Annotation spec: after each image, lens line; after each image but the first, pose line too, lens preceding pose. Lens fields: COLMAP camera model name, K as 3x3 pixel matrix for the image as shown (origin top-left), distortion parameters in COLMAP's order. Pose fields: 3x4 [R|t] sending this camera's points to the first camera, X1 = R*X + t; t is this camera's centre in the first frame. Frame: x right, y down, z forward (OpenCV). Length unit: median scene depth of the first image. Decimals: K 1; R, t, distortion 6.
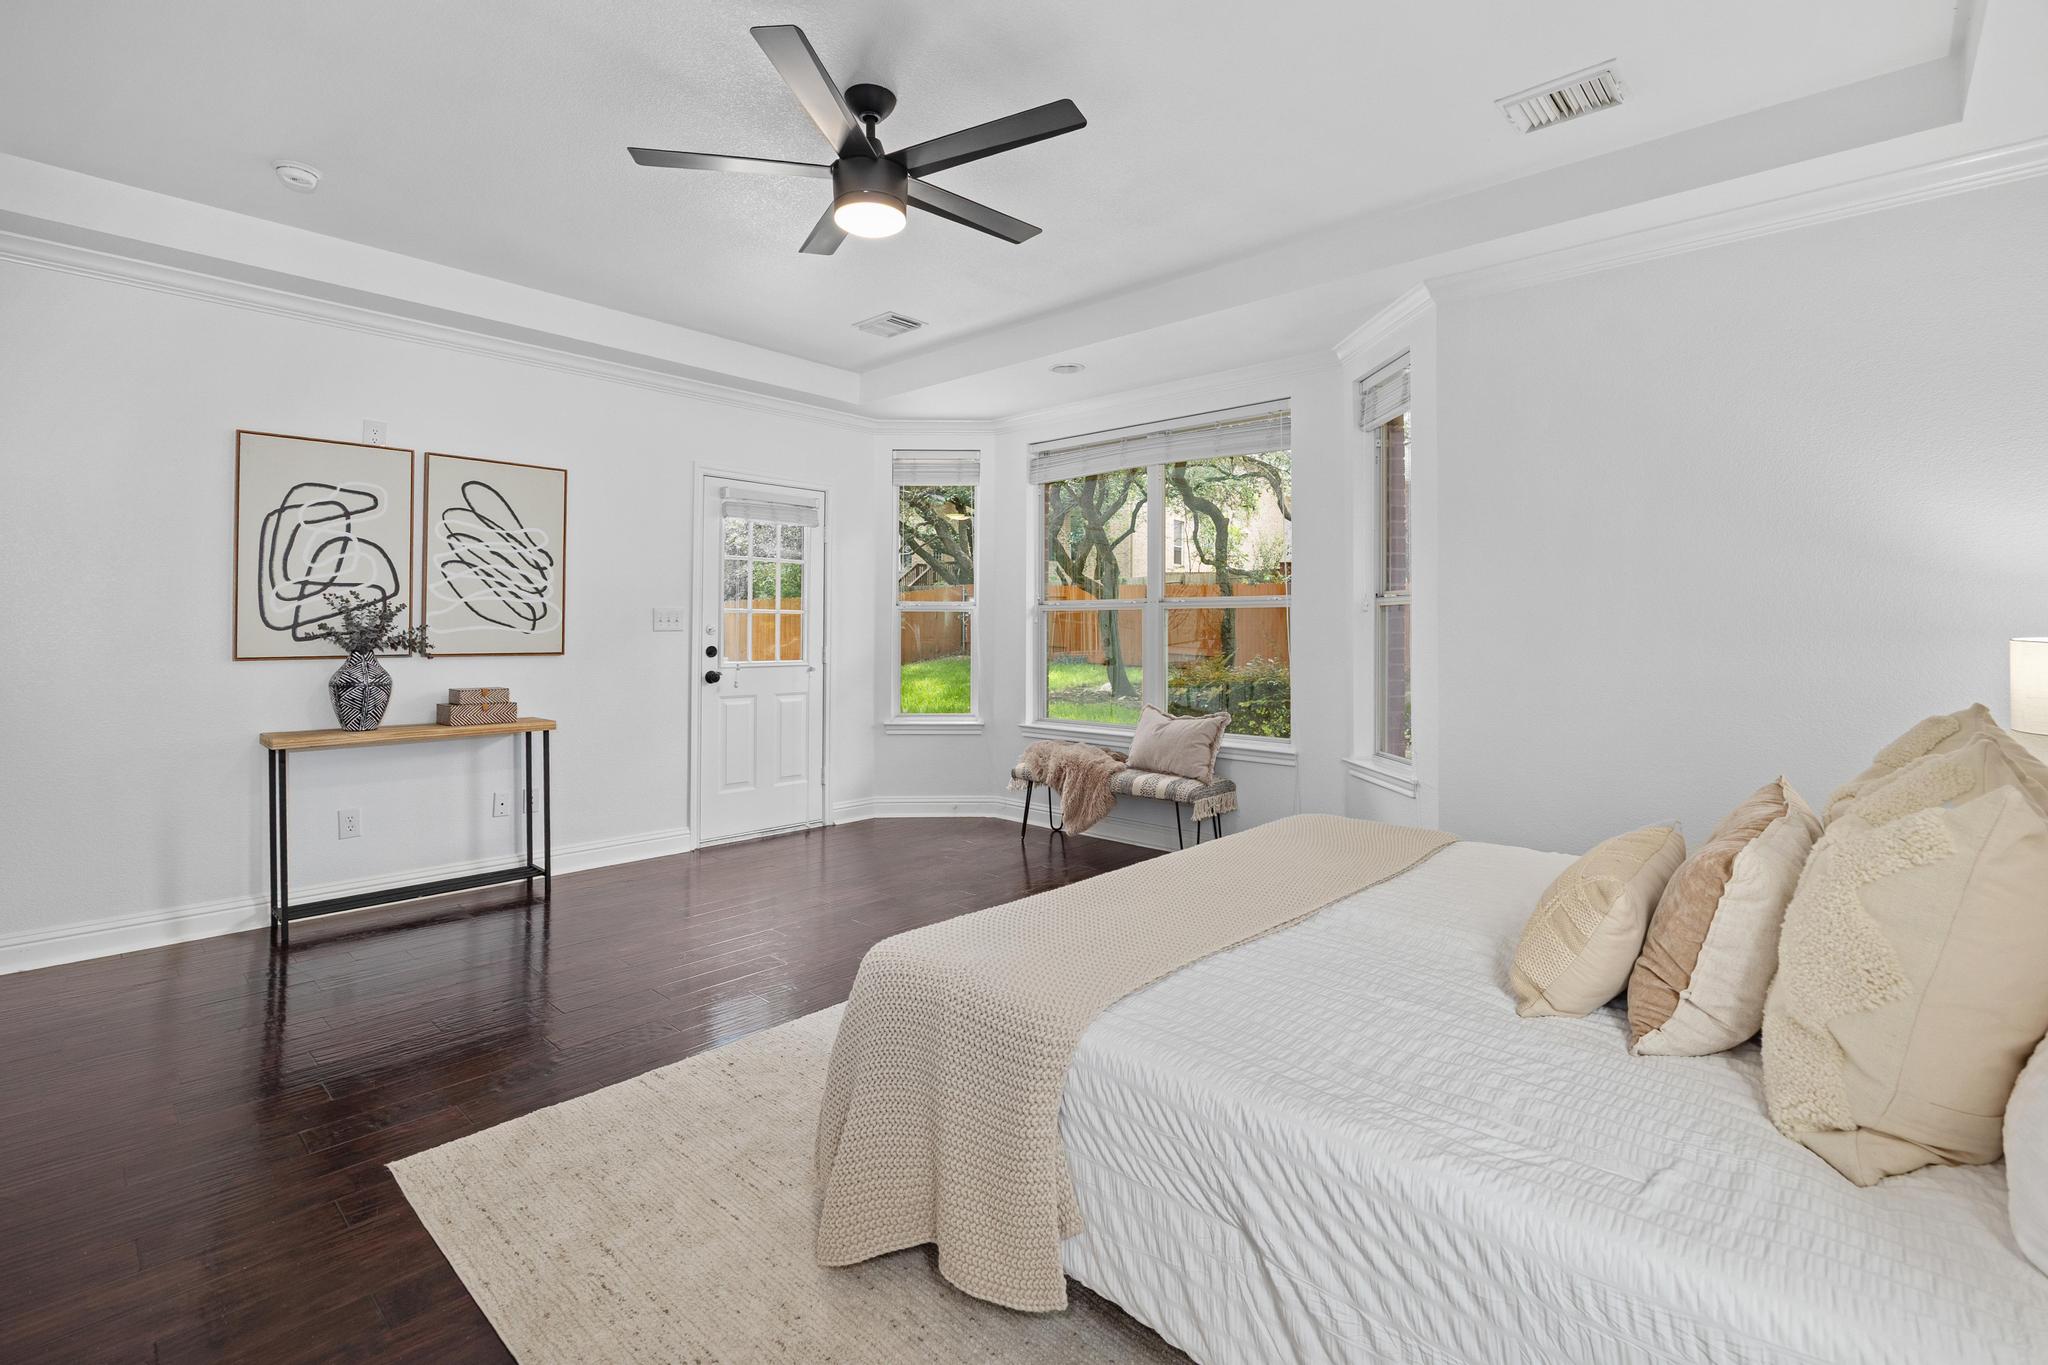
lens RADIAL K [[943.7, 0, 1022.2], [0, 943.7, 639.3], [0, 0, 1]] dist [-0.013398, 0.000218]
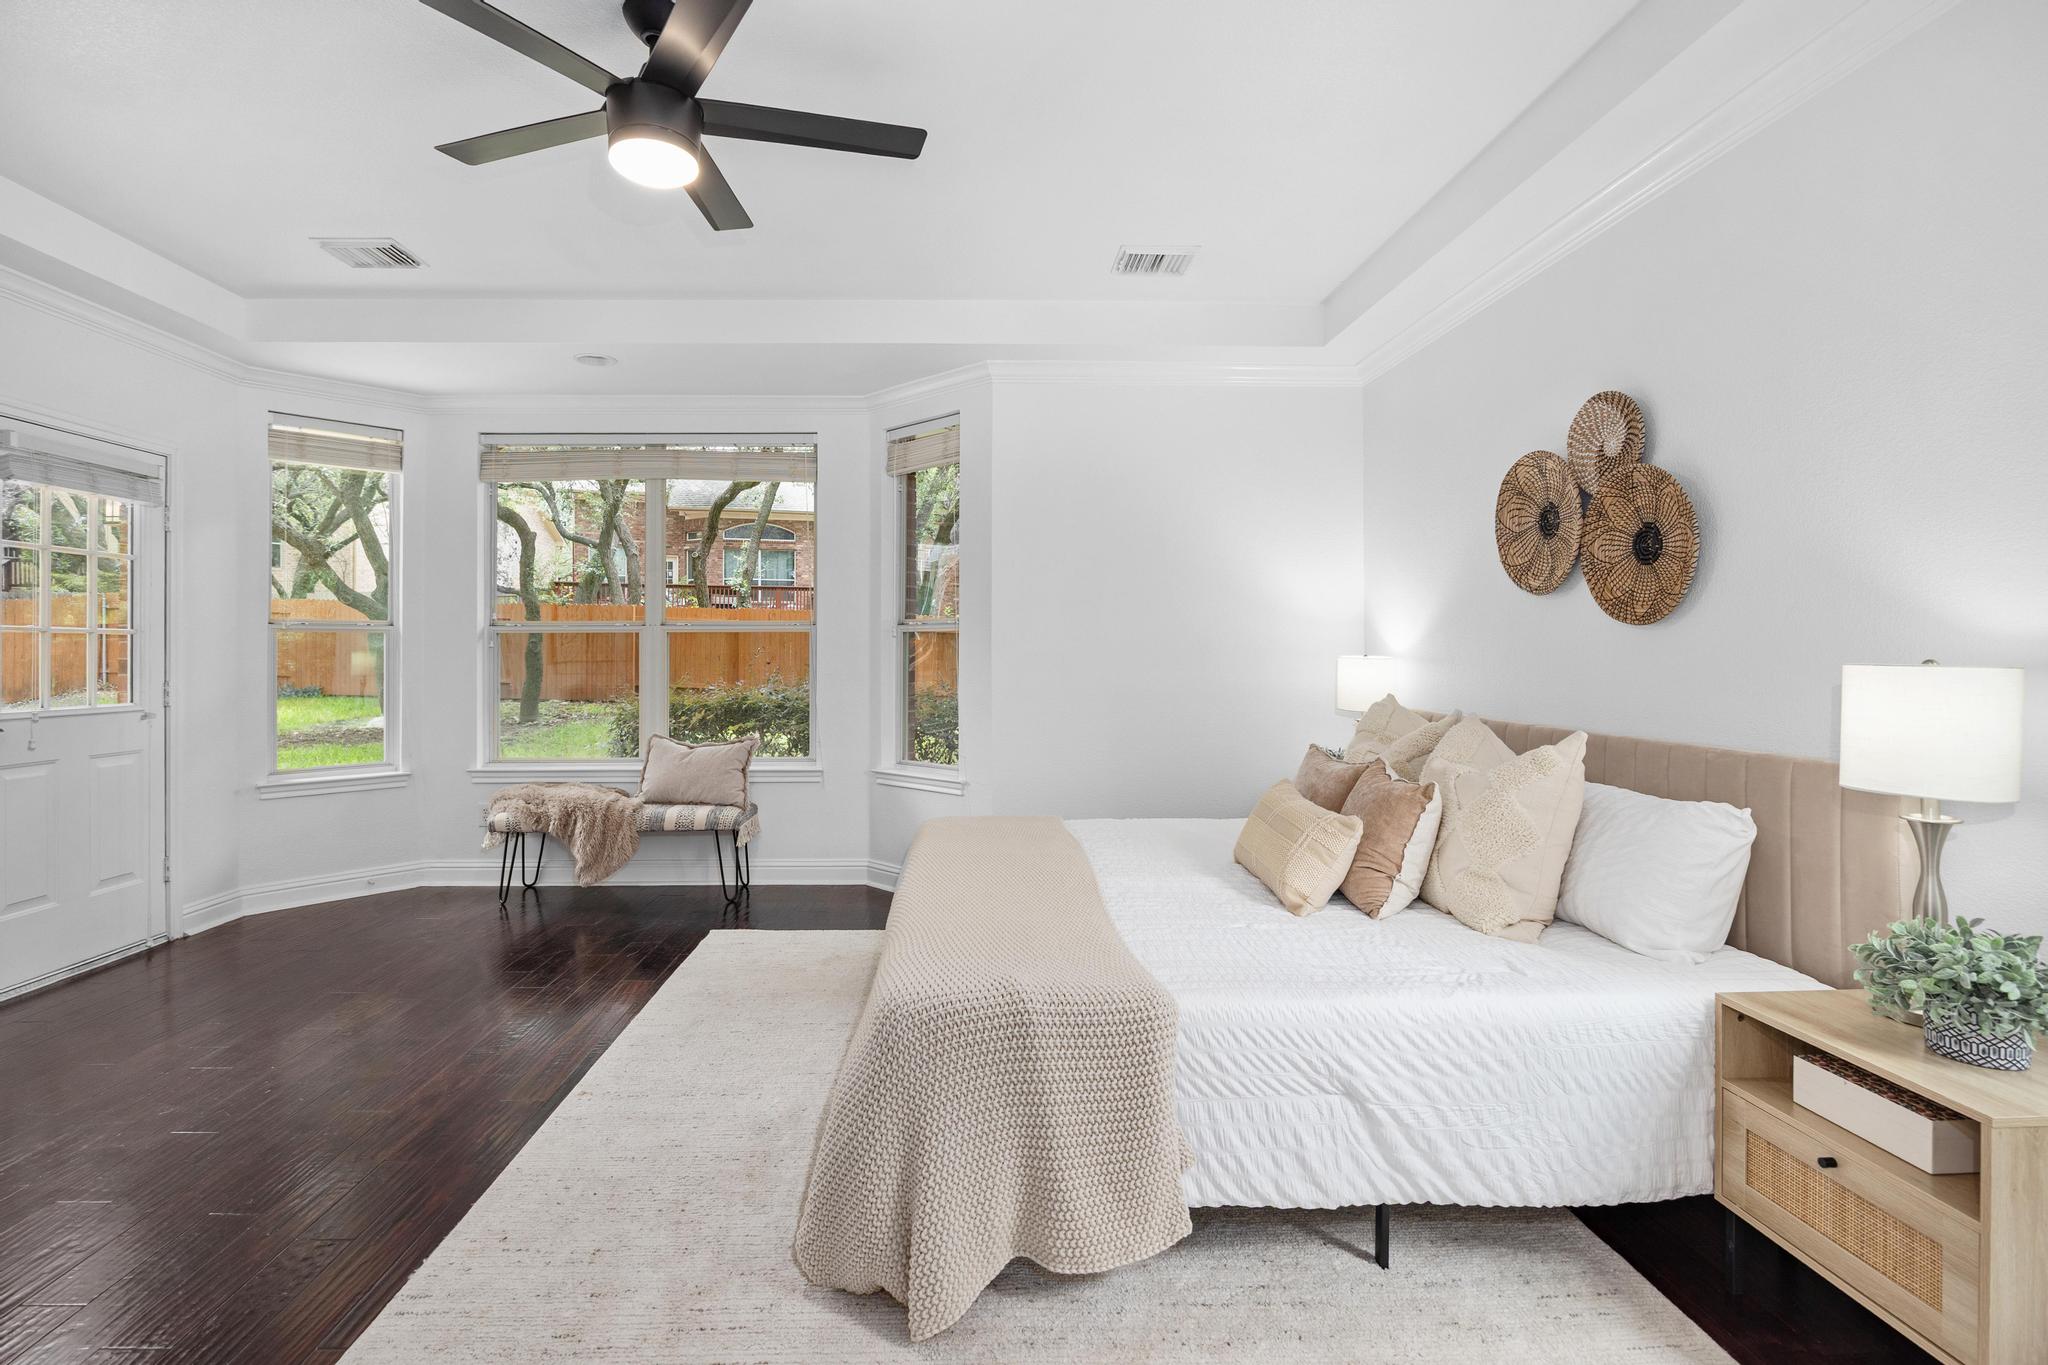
lens RADIAL K [[911.9, 0, 1024.0], [0, 911.9, 682.5], [0, 0, 1]] dist [-0.012592, 0.000056]
pose [[0.707628, -0.028312, 0.706018, -0.268976], [0.011803, 0.999531, 0.028253, -0.003989], [-0.706487, -0.011659, 0.707630, 0.104955]]
